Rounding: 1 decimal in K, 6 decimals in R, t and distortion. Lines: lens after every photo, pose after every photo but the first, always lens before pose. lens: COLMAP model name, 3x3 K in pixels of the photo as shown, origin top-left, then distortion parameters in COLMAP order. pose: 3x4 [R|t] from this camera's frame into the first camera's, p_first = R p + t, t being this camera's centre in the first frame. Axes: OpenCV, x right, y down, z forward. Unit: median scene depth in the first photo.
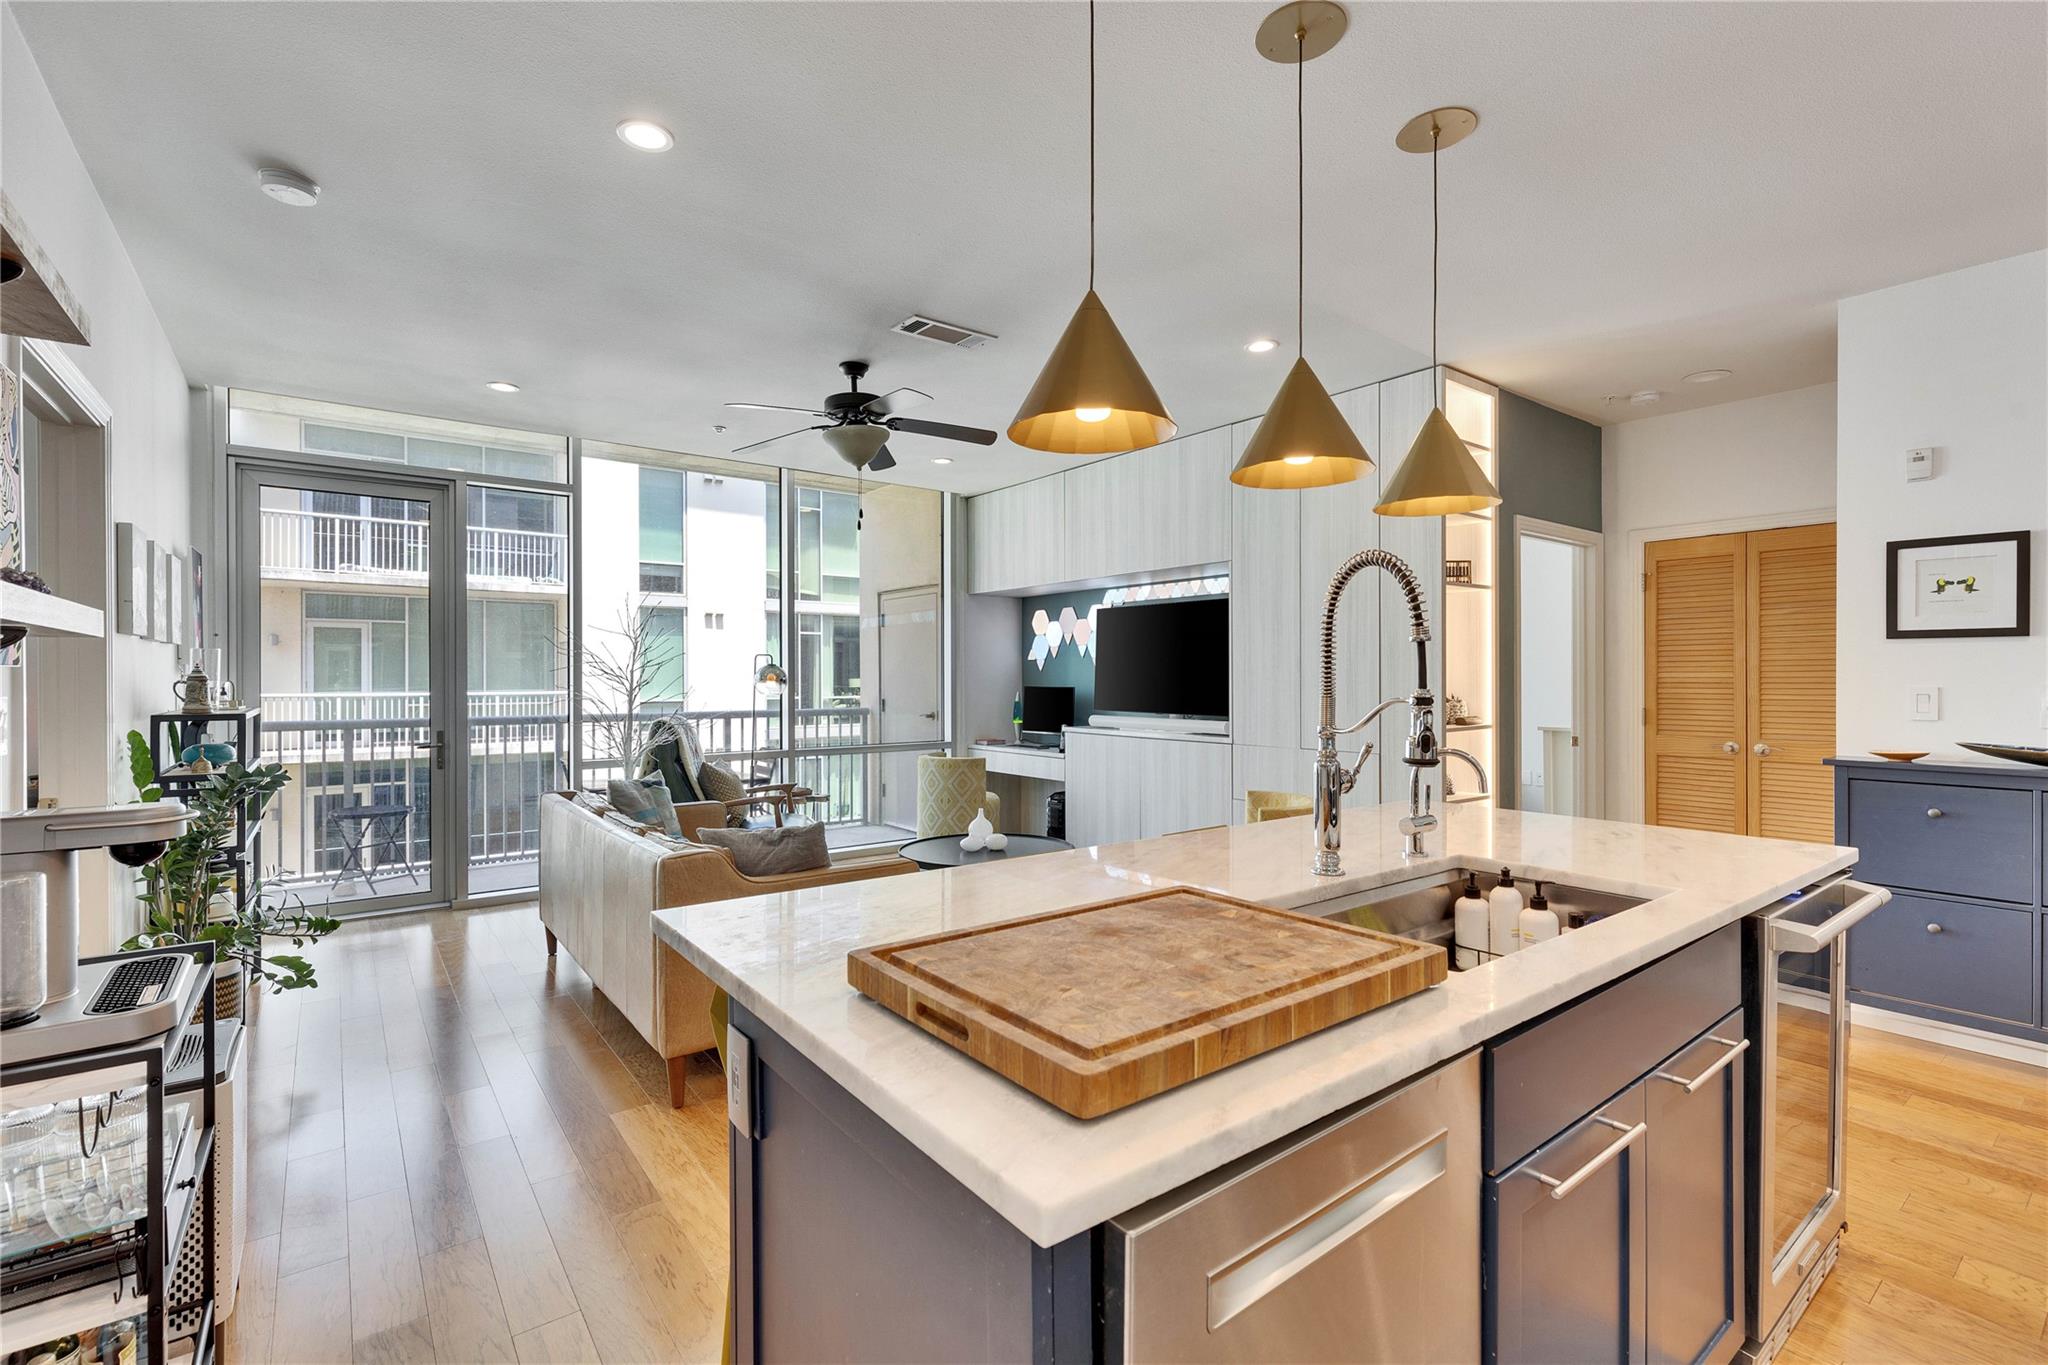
lens RADIAL K [[922.9, 0, 1036.1], [0, 922.9, 680.0], [0, 0, 1]] dist [-0.003180, -0.000371]
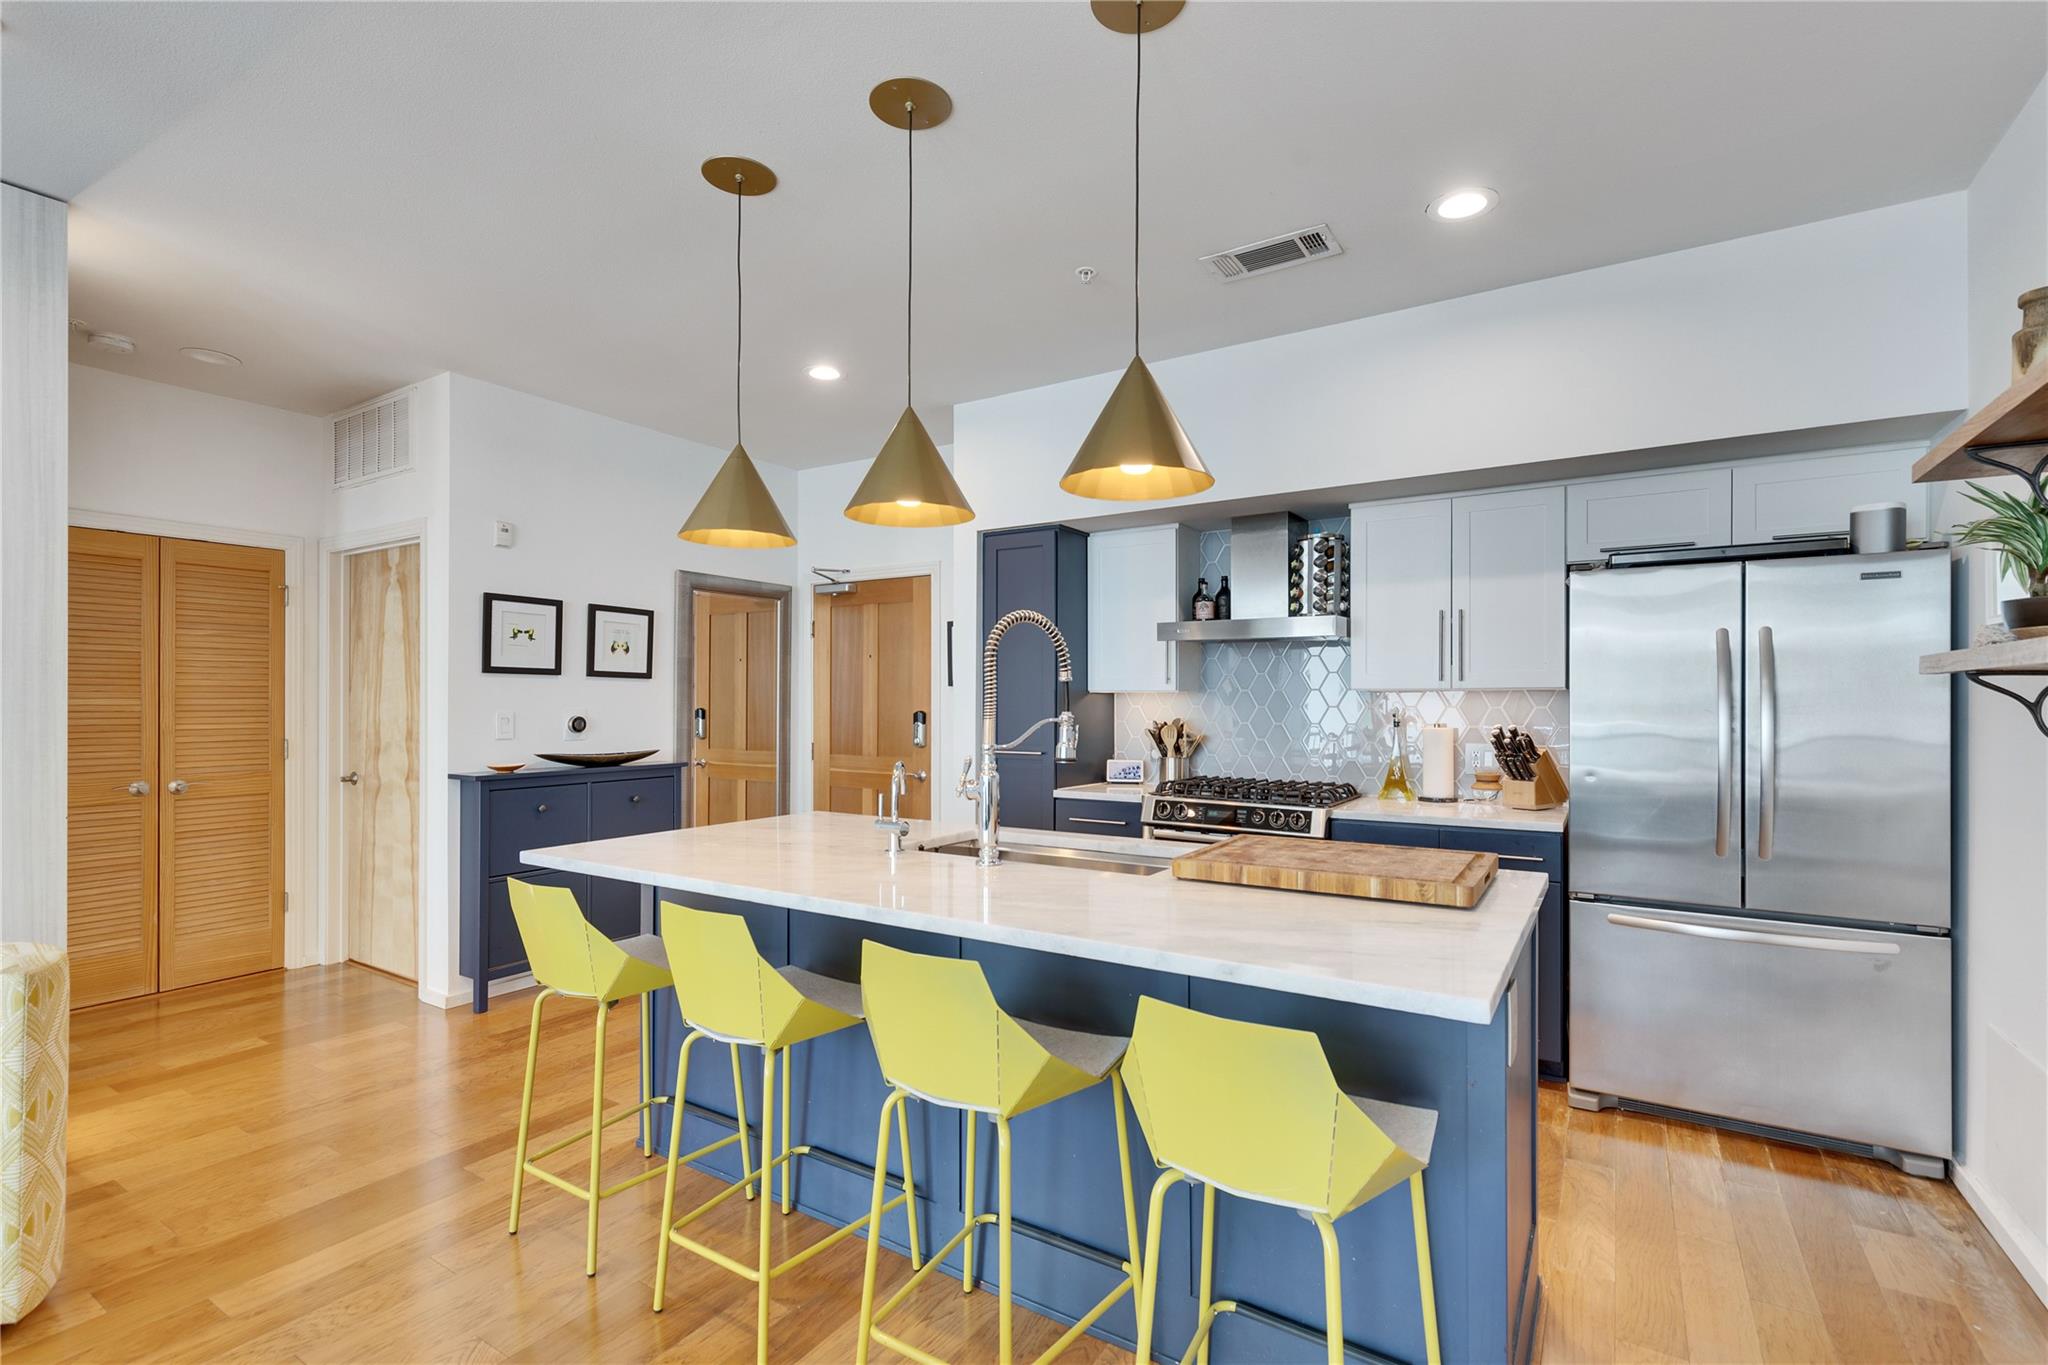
lens RADIAL K [[922.6, 0, 1036.0], [0, 922.6, 701.9], [0, 0, 1]] dist [-0.000764, -0.000134]
pose [[-0.339045, 0.003586, 0.940763, -0.233565], [0.002562, 0.999993, -0.002888, -0.000532], [-0.940767, 0.001431, -0.339052, 0.370728]]
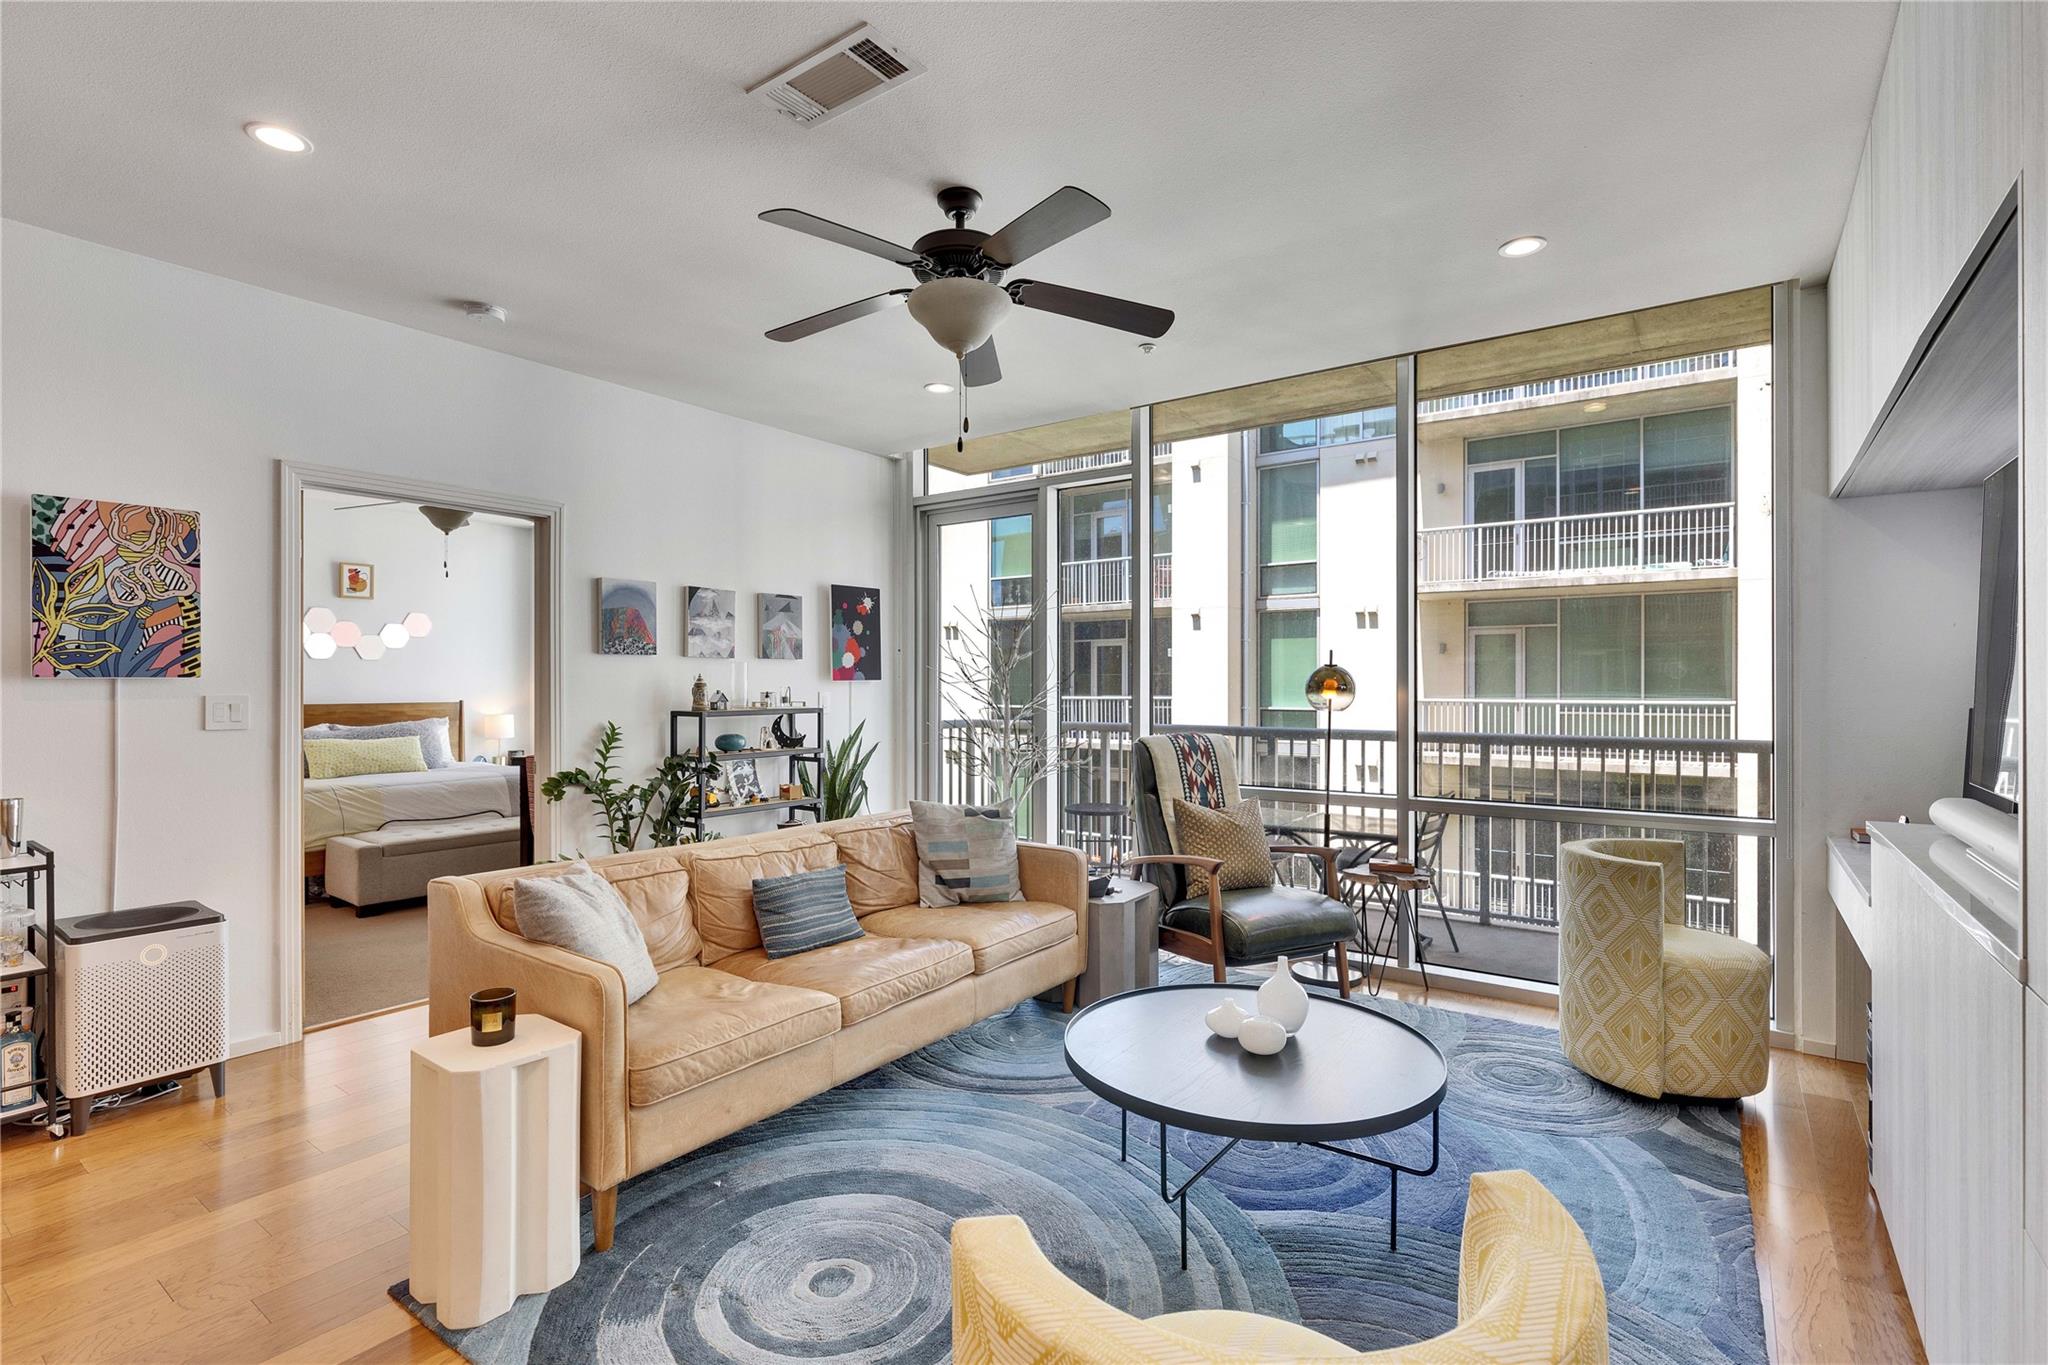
lens RADIAL K [[954.0, 0, 1019.6], [0, 954.0, 685.4], [0, 0, 1]] dist [-0.007737, 0.001164]
pose [[0.274148, 0.002762, -0.961683, 0.279184], [-0.003365, 0.999993, 0.001913, -0.002489], [0.961682, 0.002711, 0.274155, 0.534258]]
